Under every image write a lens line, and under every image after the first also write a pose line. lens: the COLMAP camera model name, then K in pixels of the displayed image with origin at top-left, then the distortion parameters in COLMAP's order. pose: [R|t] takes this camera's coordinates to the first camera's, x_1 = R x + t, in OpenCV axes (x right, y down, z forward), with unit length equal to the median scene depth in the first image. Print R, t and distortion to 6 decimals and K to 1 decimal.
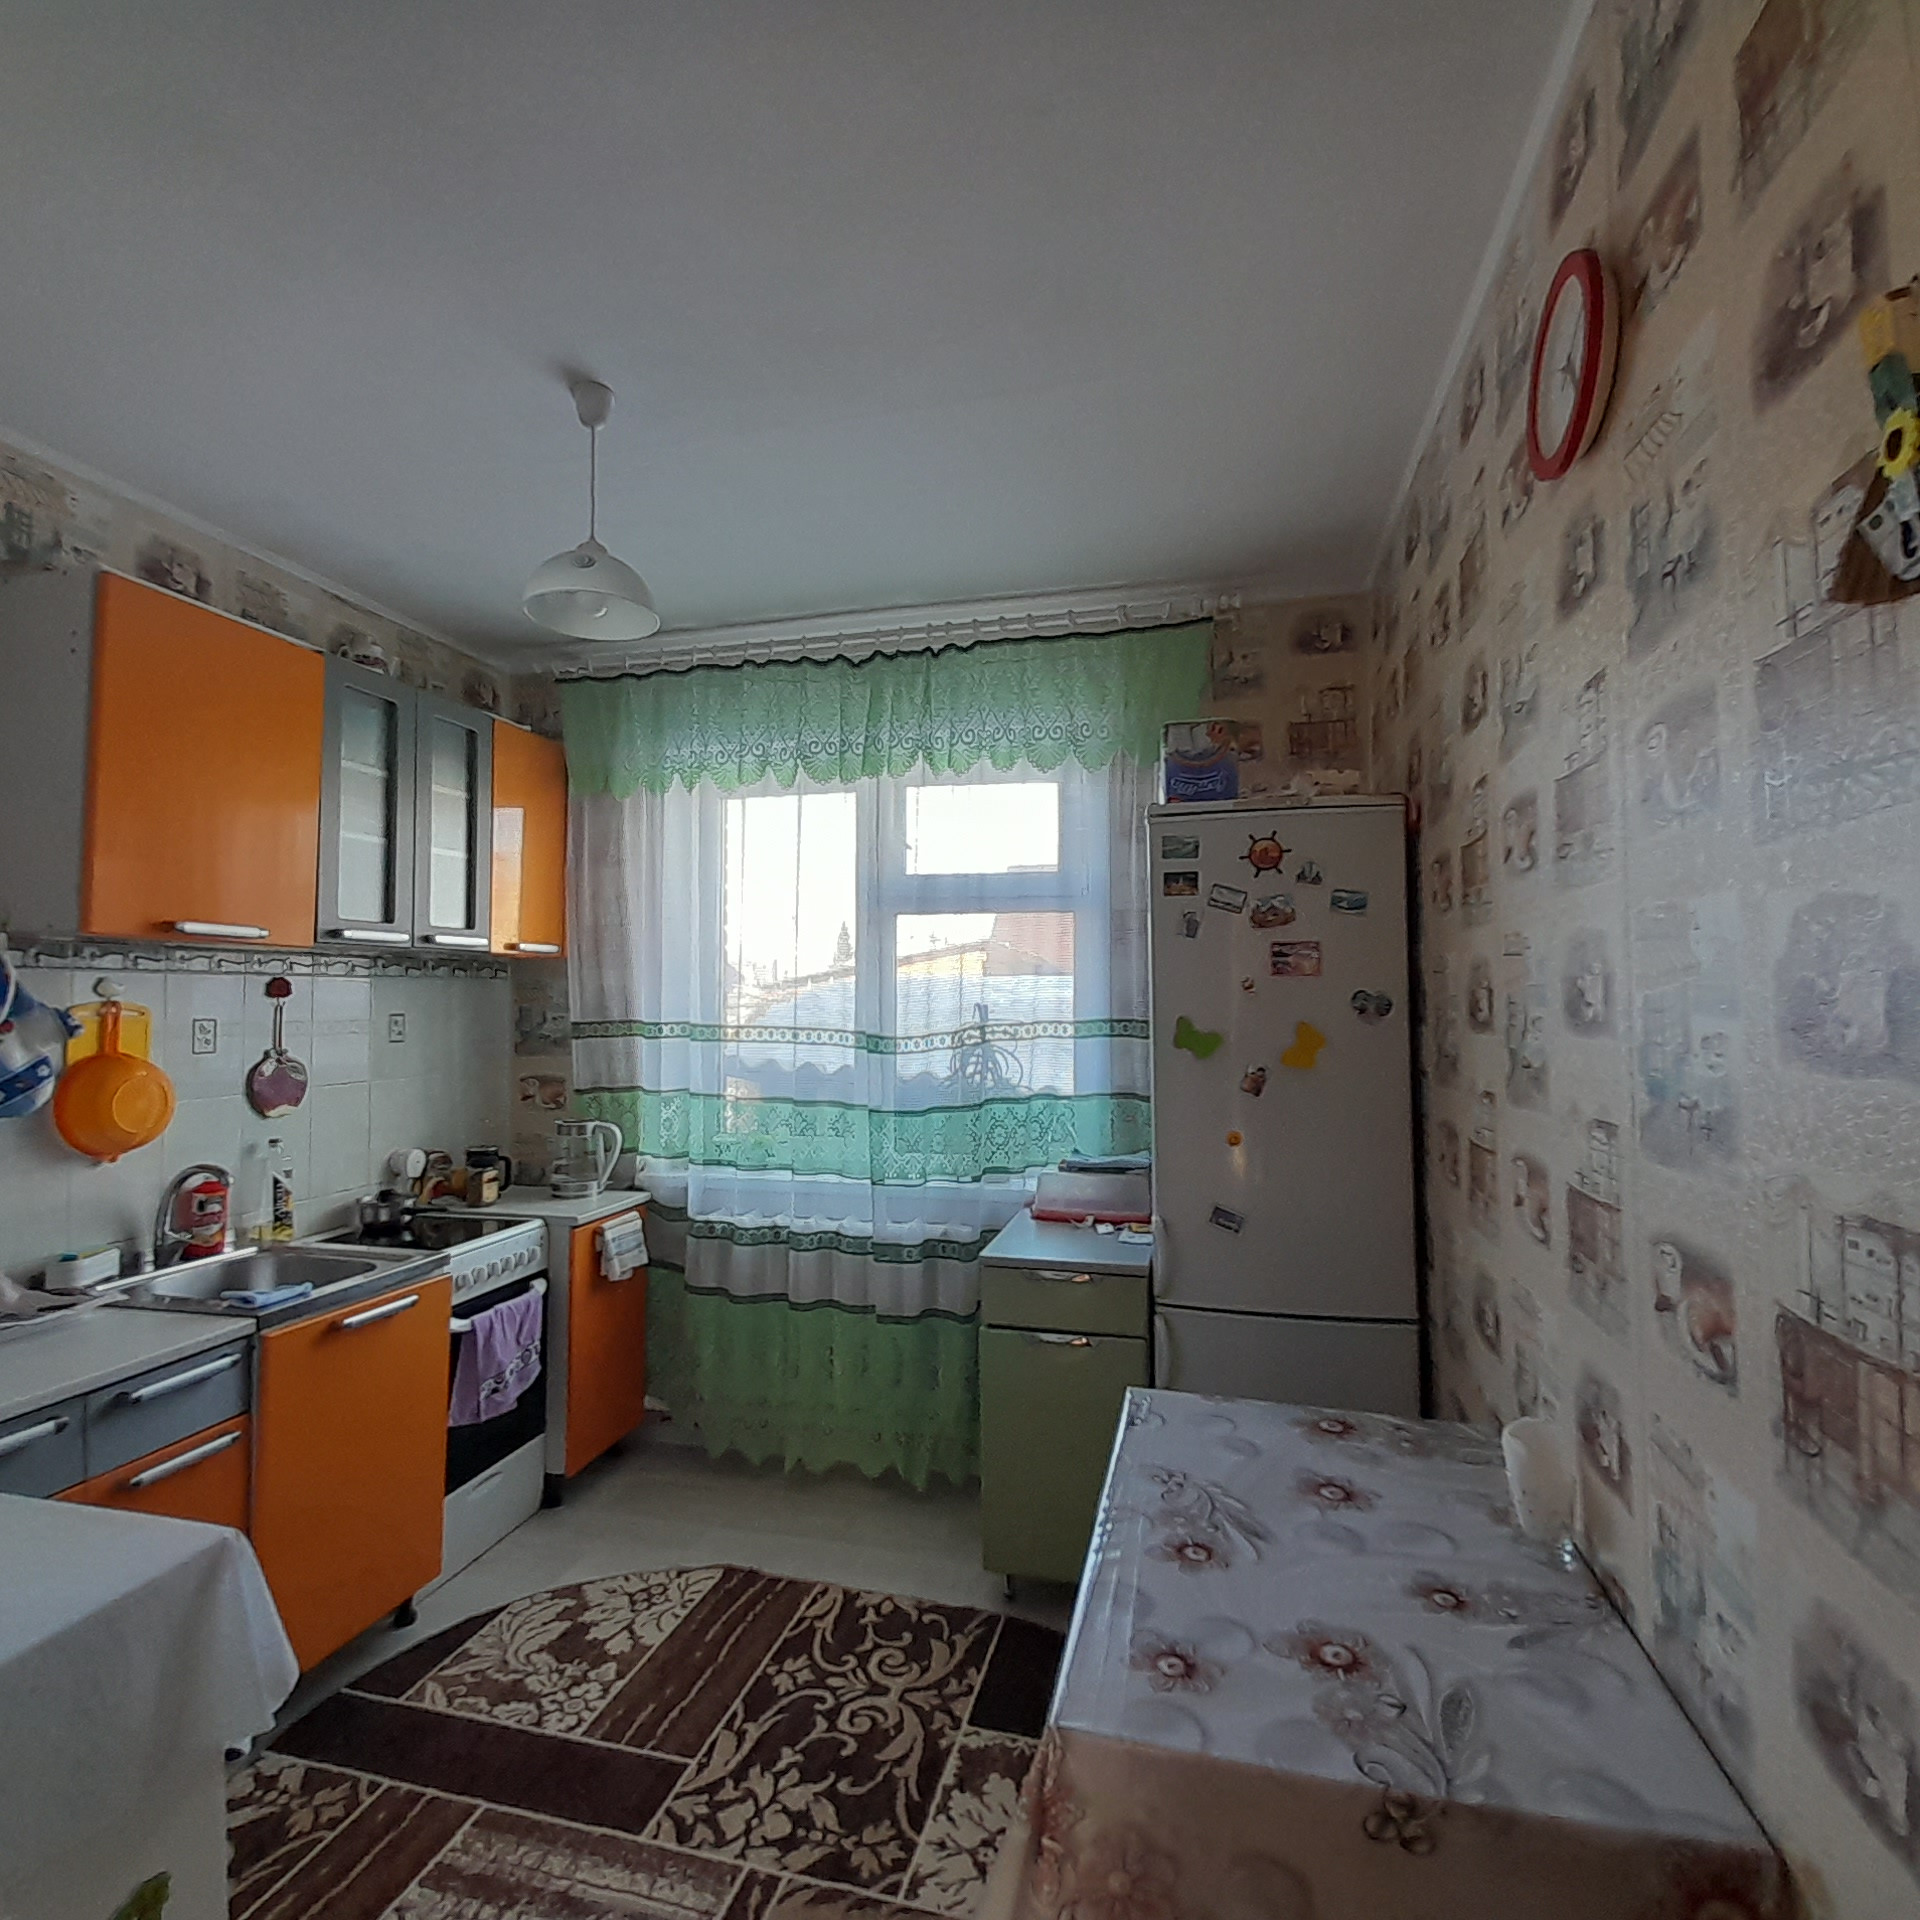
lens RADIAL K [[1010.6, 0, 945.8], [0, 1010.6, 954.2], [0, 0, 1]] dist [0.015295, -0.014928]
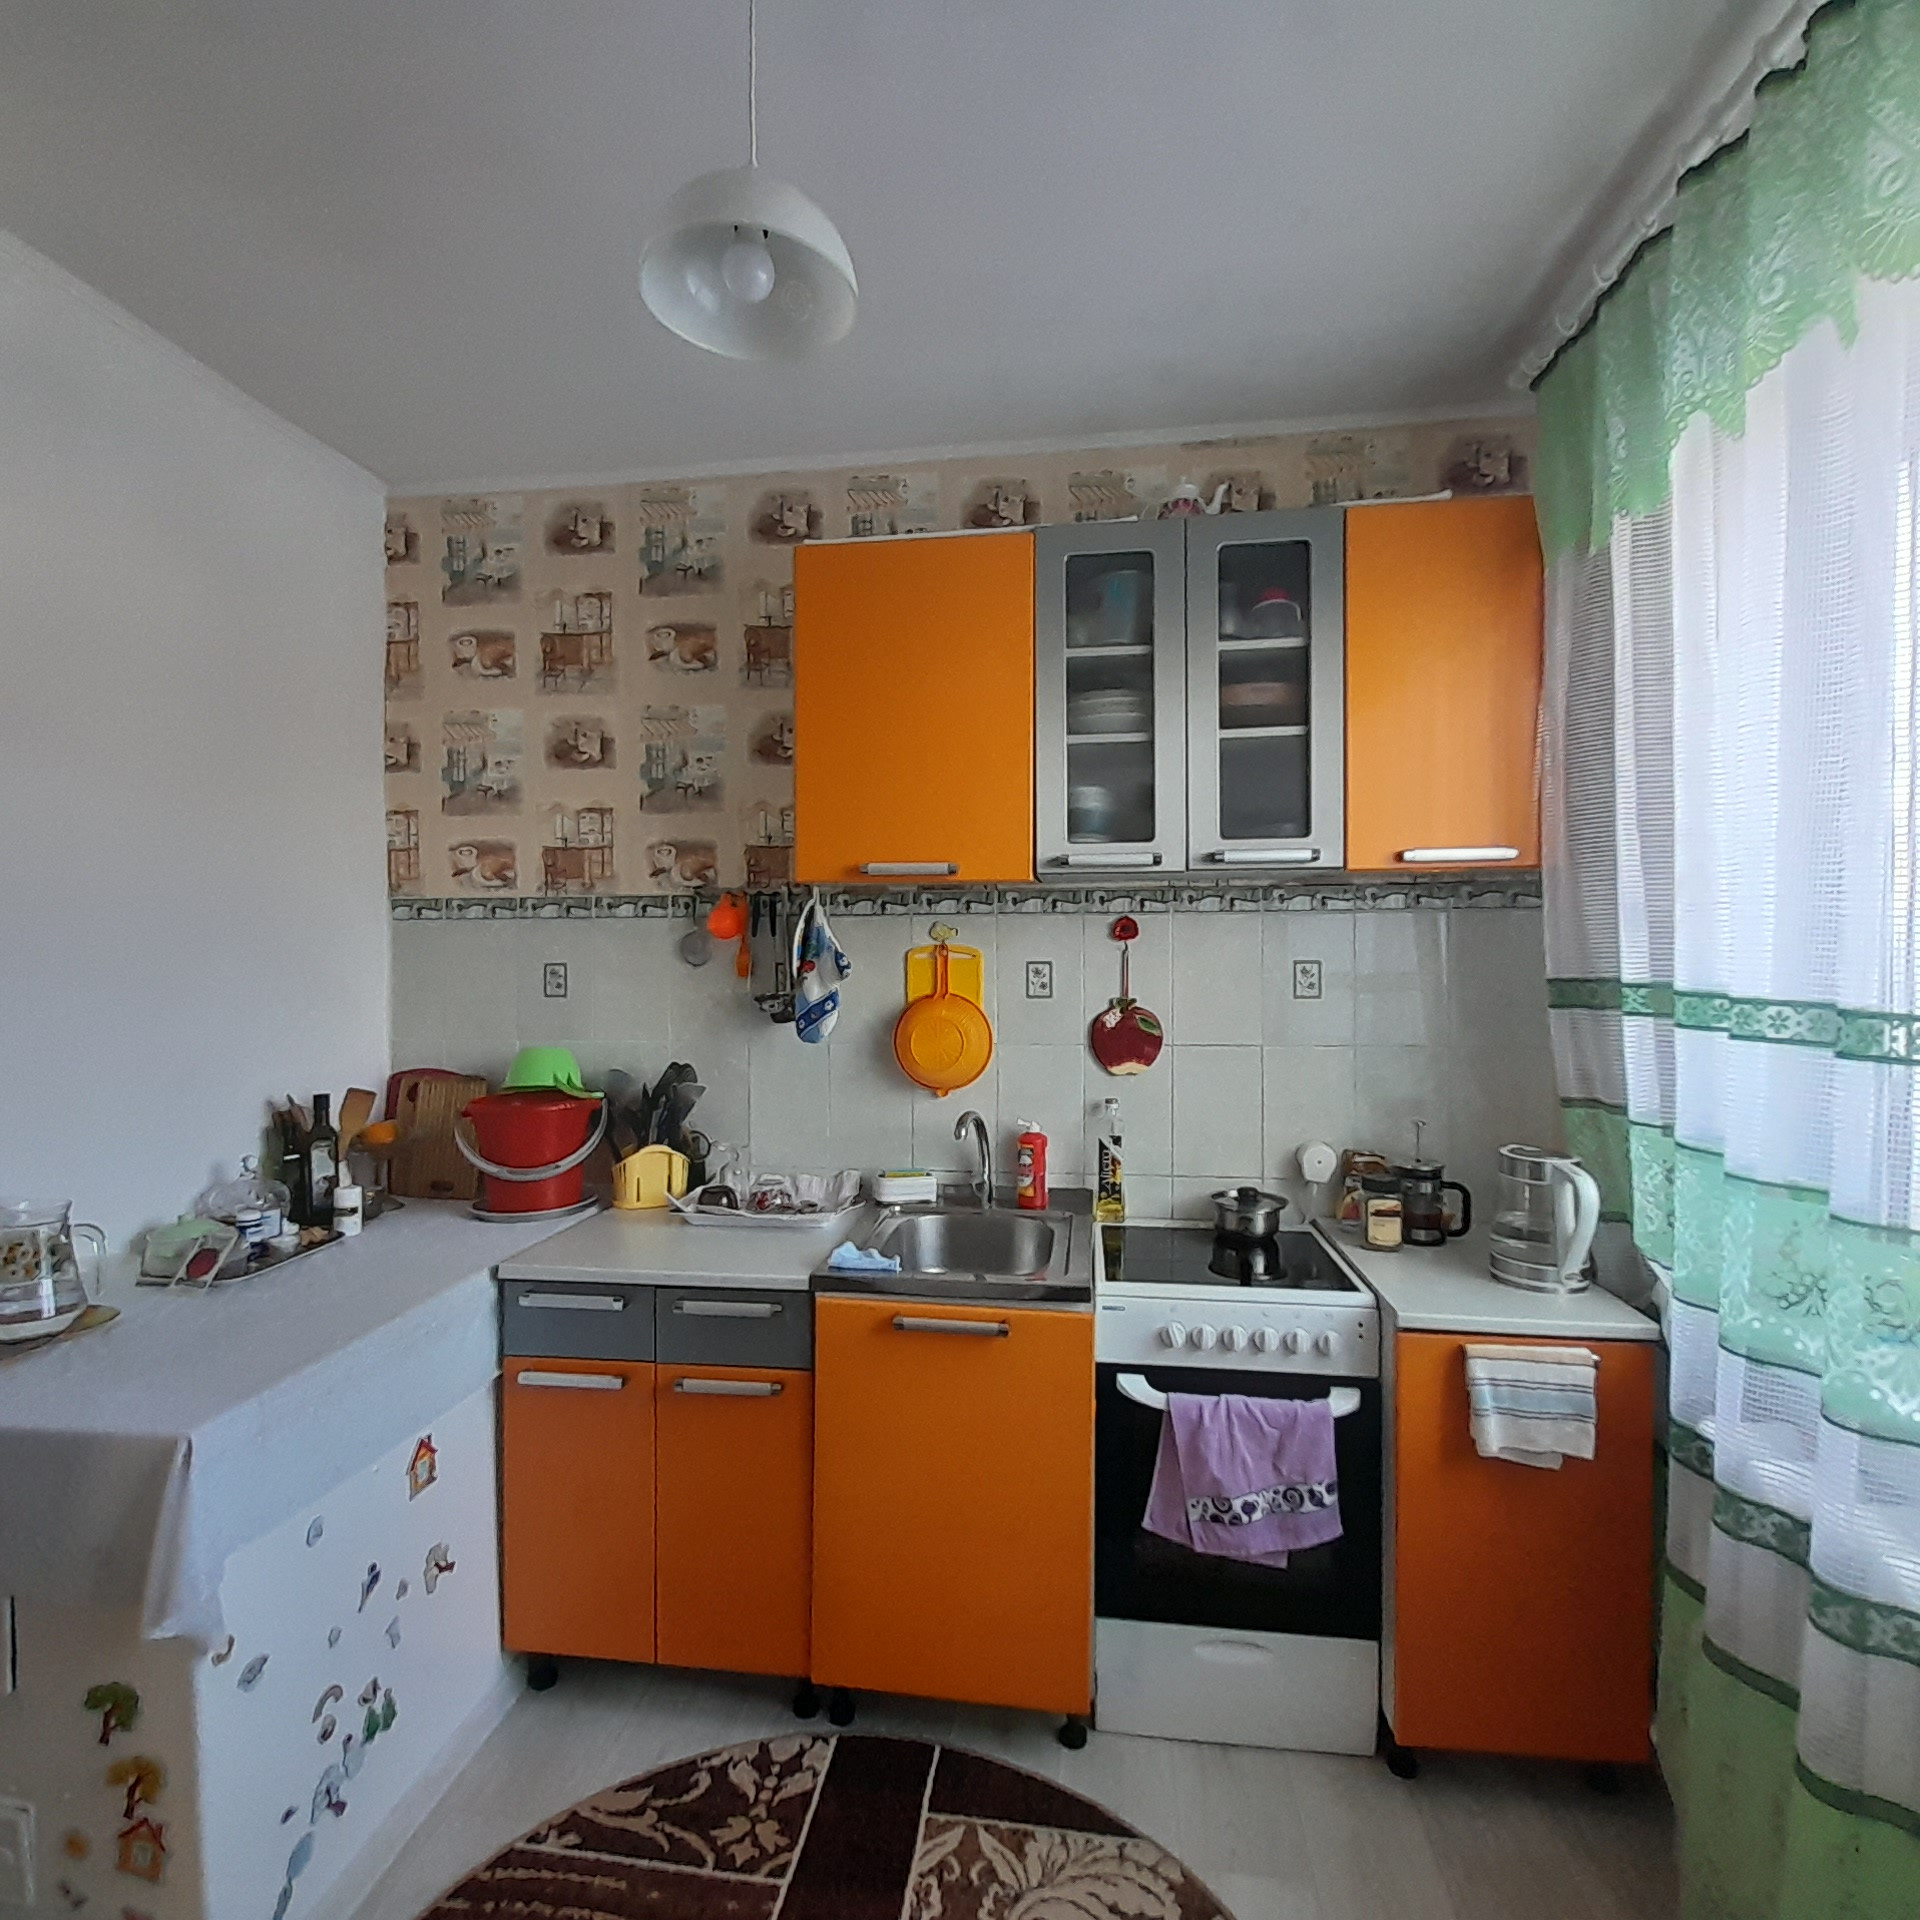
lens RADIAL K [[1010.6, 0, 945.8], [0, 1010.6, 954.2], [0, 0, 1]] dist [0.015295, -0.014928]
pose [[0.116380, 0.010386, -0.993150, 0.198321], [0.050010, 0.998616, 0.016303, 0.033854], [0.991945, -0.051565, 0.115699, 0.749280]]
